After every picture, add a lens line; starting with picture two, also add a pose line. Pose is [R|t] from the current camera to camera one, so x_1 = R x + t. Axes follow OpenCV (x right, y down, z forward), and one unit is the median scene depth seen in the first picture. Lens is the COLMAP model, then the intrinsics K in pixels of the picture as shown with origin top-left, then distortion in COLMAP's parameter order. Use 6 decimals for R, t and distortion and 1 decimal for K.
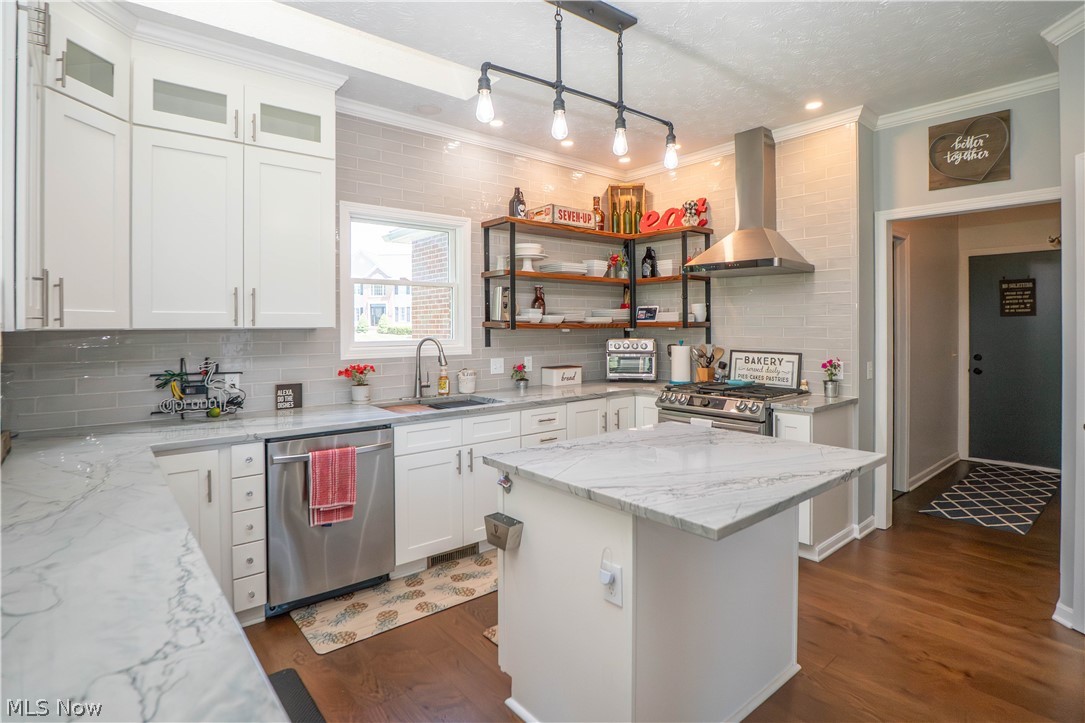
lens RADIAL K [[556.6, 0, 540.3], [0, 556.6, 325.6], [0, 0, 1]] dist [-0.000979, -0.000424]
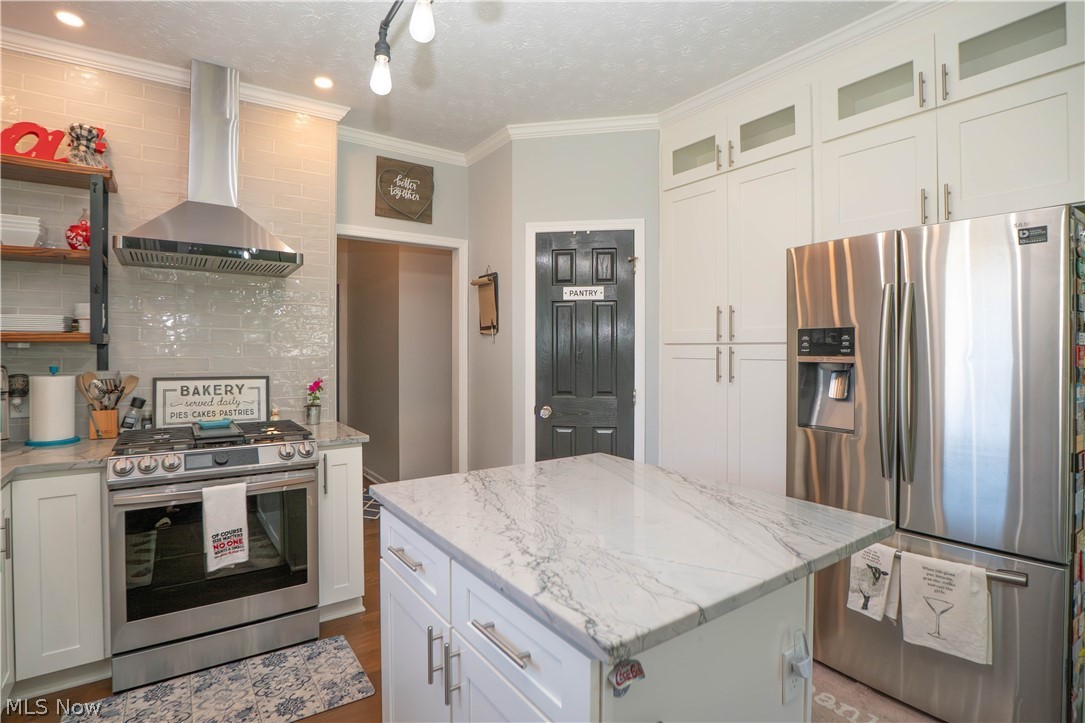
lens RADIAL K [[535.7, 0, 541.9], [0, 535.7, 352.0], [0, 0, 1]] dist [-0.040293, -0.000013]
pose [[0.091323, -0.003718, 0.995814, -0.242885], [0.000474, 0.999993, 0.003690, 0.011597], [-0.995821, 0.000135, 0.091324, 0.514331]]
